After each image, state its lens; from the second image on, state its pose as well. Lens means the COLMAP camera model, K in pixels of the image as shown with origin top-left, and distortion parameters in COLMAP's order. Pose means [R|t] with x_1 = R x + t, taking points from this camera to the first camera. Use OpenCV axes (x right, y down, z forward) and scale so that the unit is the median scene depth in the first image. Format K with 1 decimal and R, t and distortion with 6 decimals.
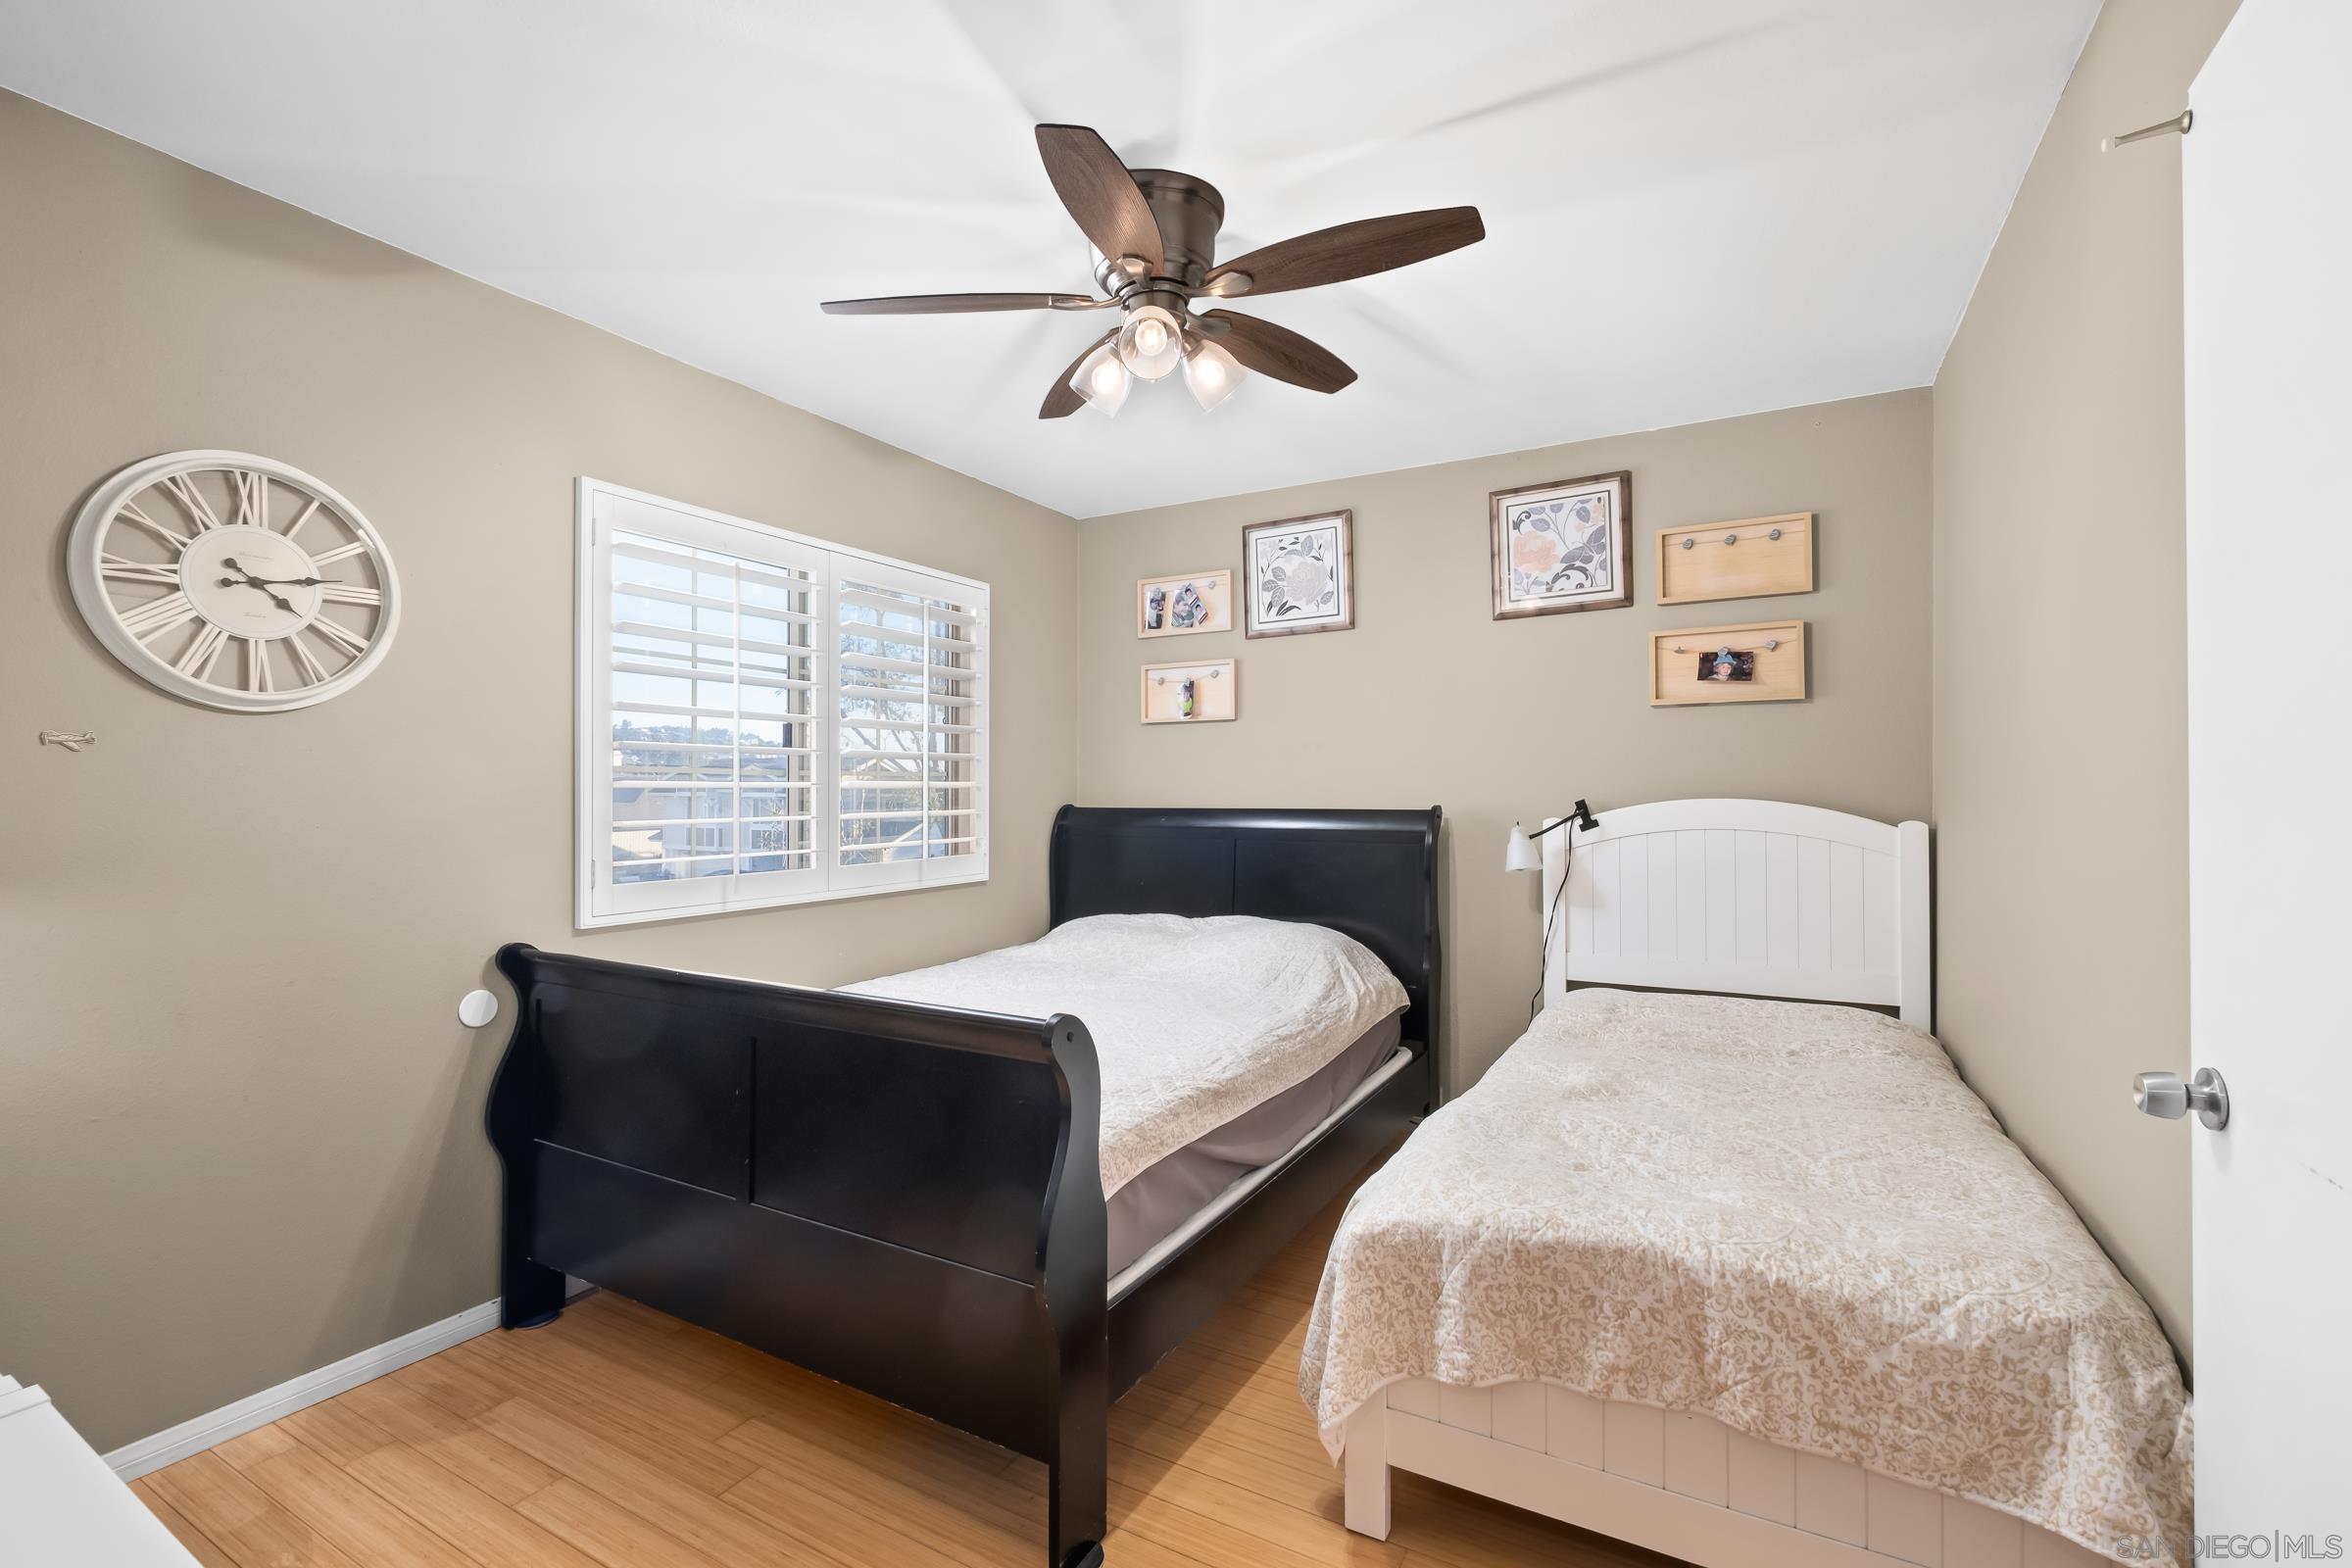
lens RADIAL K [[1027.7, 0, 1175.8], [0, 1027.7, 787.8], [0, 0, 1]] dist [-0.001647, 0.000285]
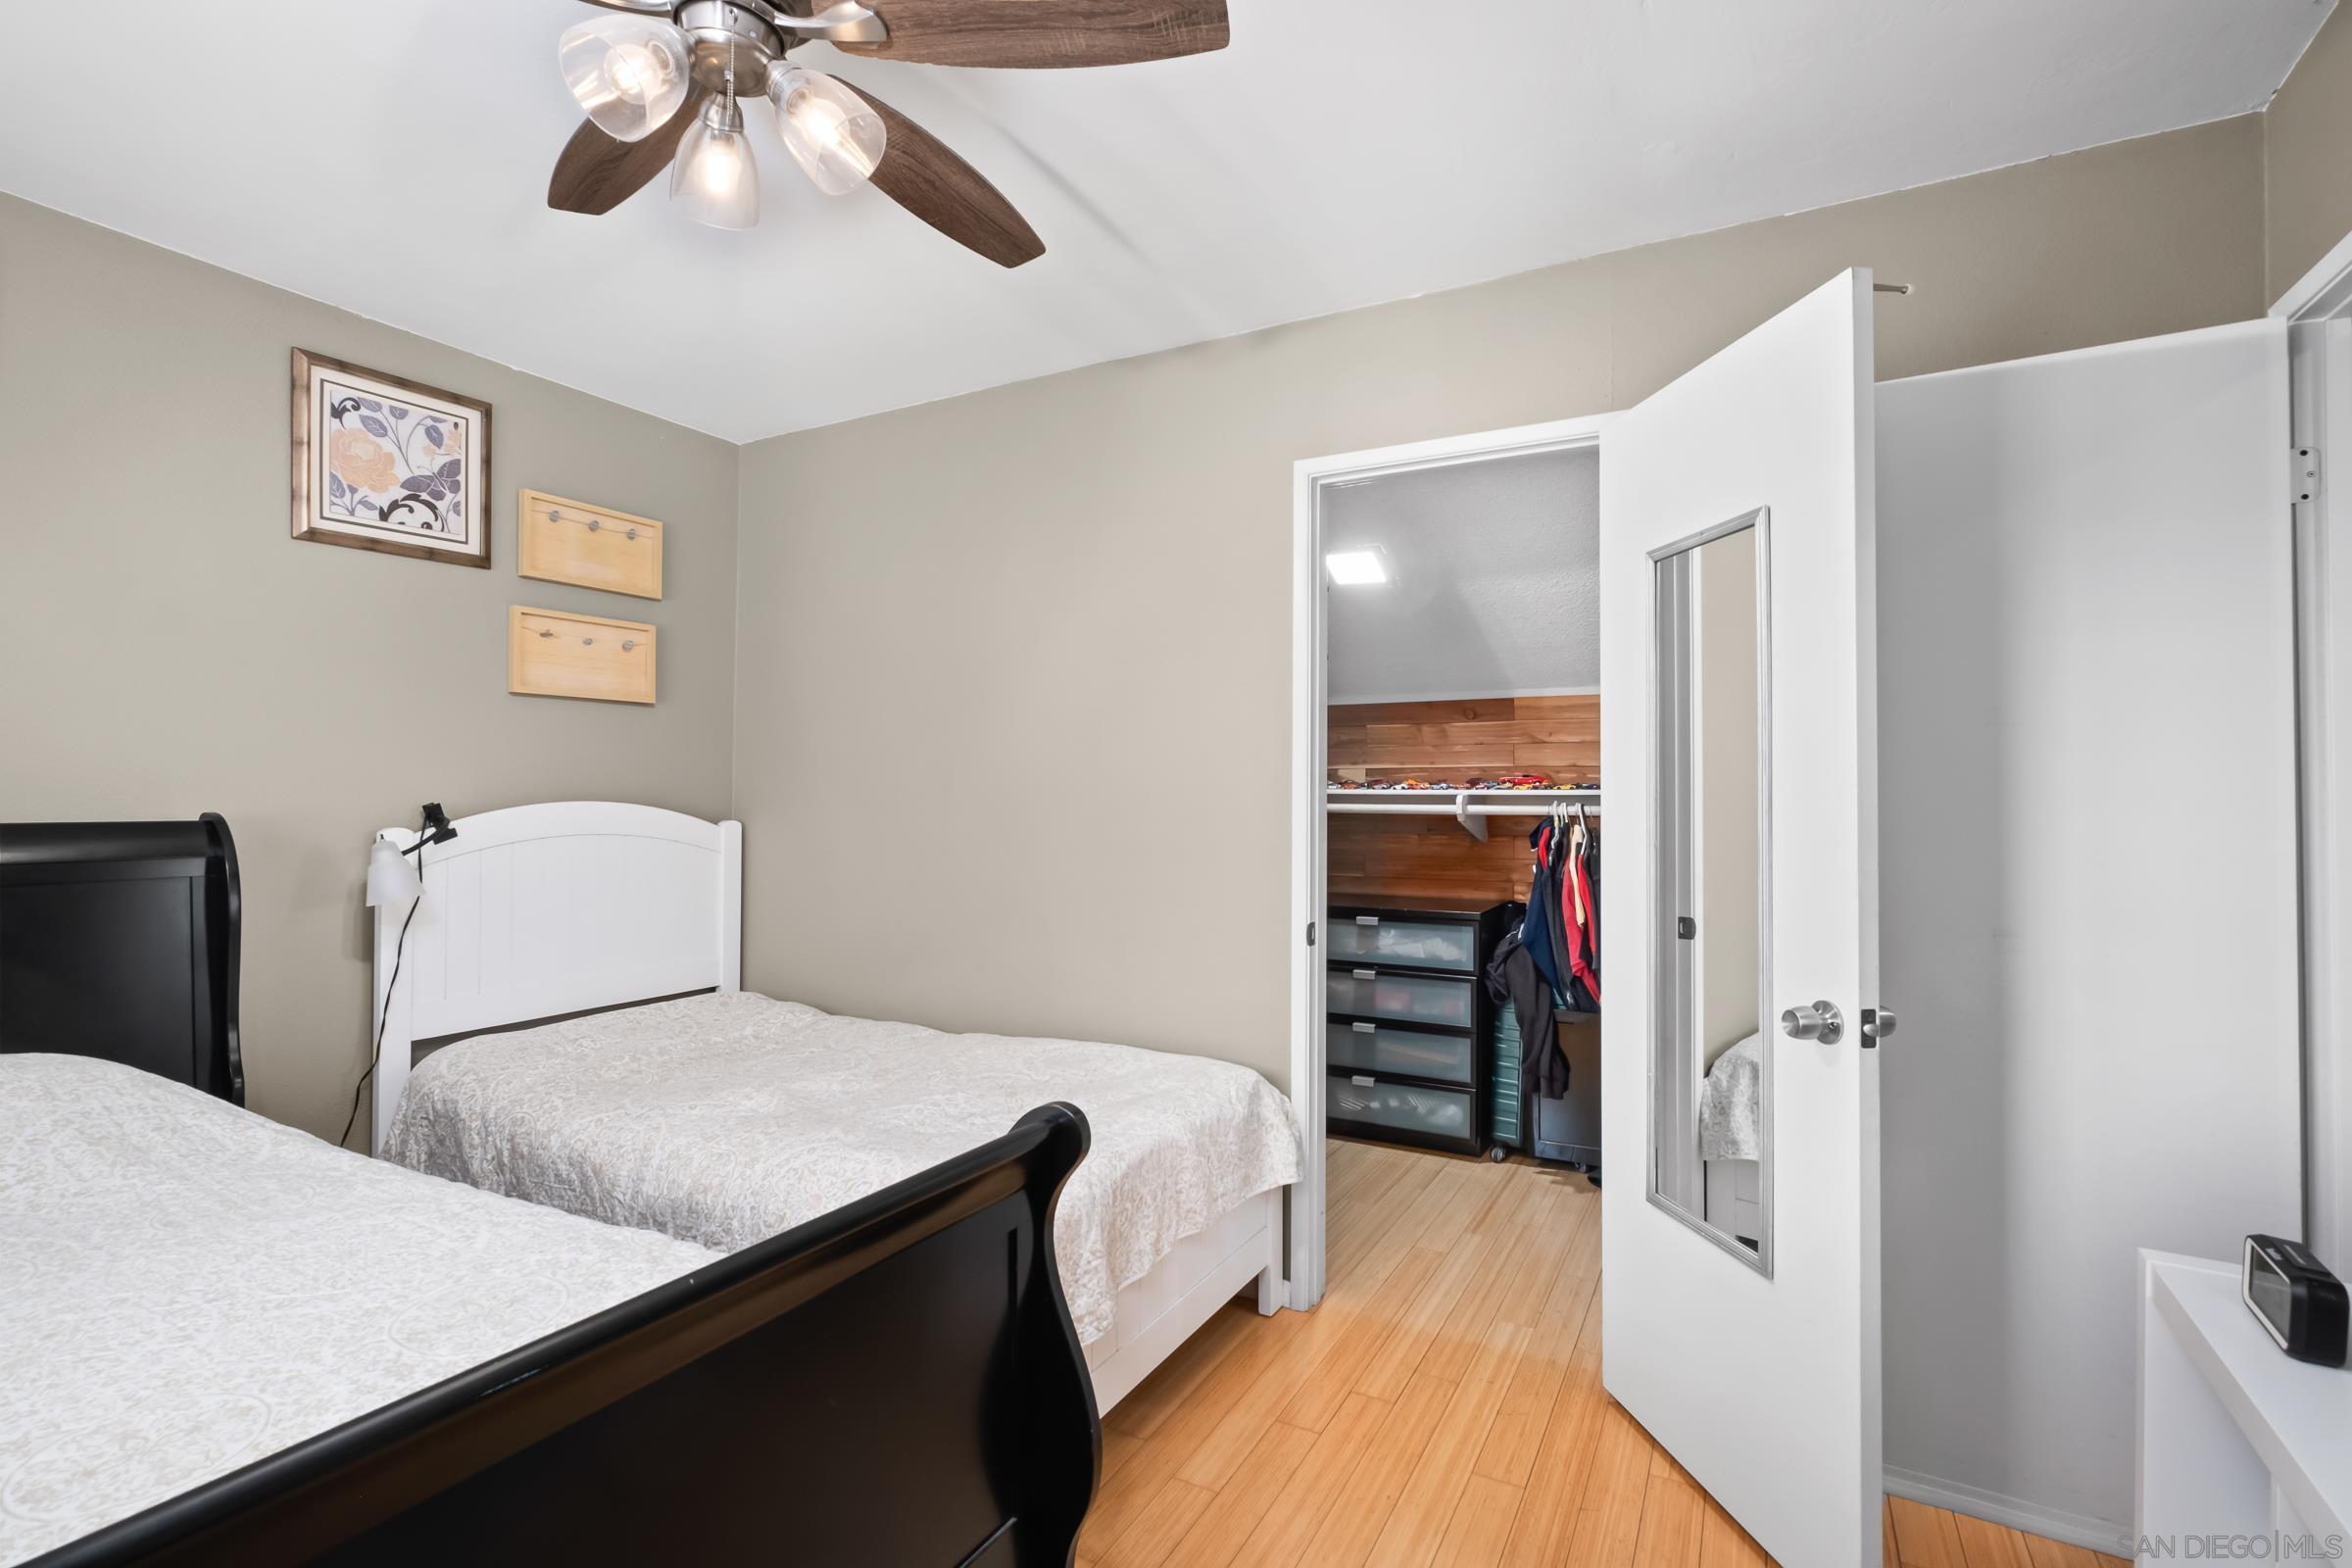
lens RADIAL K [[1085.0, 0, 1176.8], [0, 1085.0, 789.4], [0, 0, 1]] dist [0.000972, 0.000109]
pose [[-0.009334, 0.006247, 0.999937, -0.428767], [-0.011198, 0.999917, -0.006351, 0.000016], [-0.999894, -0.011256, -0.009263, 0.446044]]
